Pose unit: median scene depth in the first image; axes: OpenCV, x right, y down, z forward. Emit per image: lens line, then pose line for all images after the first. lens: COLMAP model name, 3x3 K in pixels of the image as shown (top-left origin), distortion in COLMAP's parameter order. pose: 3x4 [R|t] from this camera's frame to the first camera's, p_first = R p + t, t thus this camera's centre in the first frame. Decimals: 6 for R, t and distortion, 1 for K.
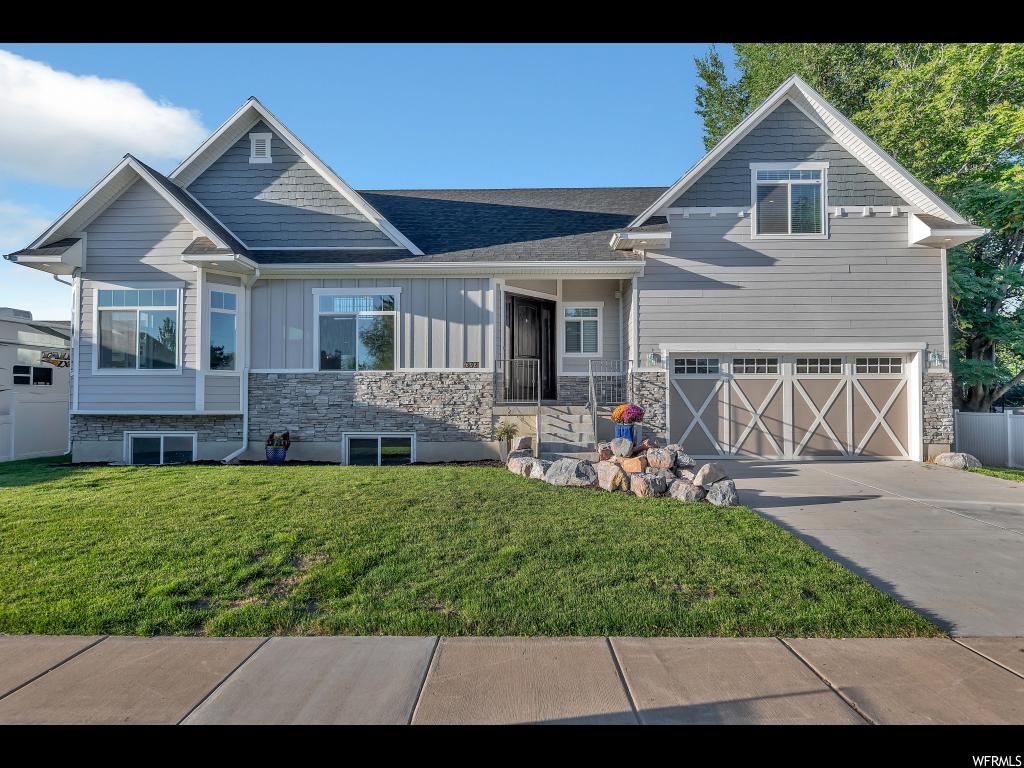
lens RADIAL K [[511.0, 0, 511.4], [0, 511.0, 388.8], [0, 0, 1]] dist [0.003684, -0.001008]
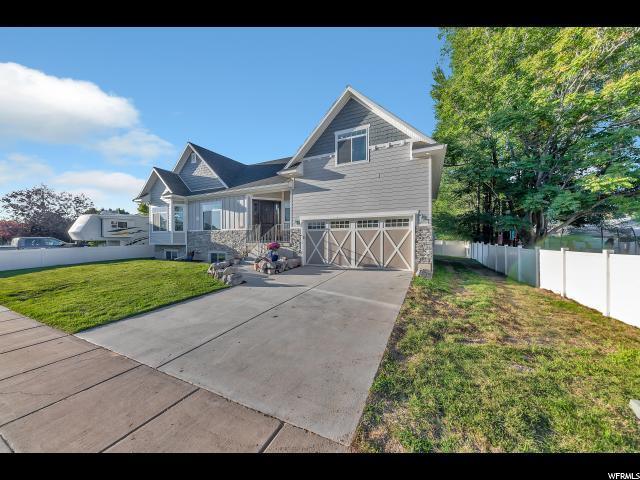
lens RADIAL K [[222.4, 0, 321.0], [0, 222.4, 237.7], [0, 0, 1]] dist [0.002330, 0.000030]
pose [[0.910892, -0.004357, -0.412621, 0.804177], [0.011242, 0.999835, 0.014260, -0.003810], [0.412491, -0.017628, 0.910791, 0.101524]]
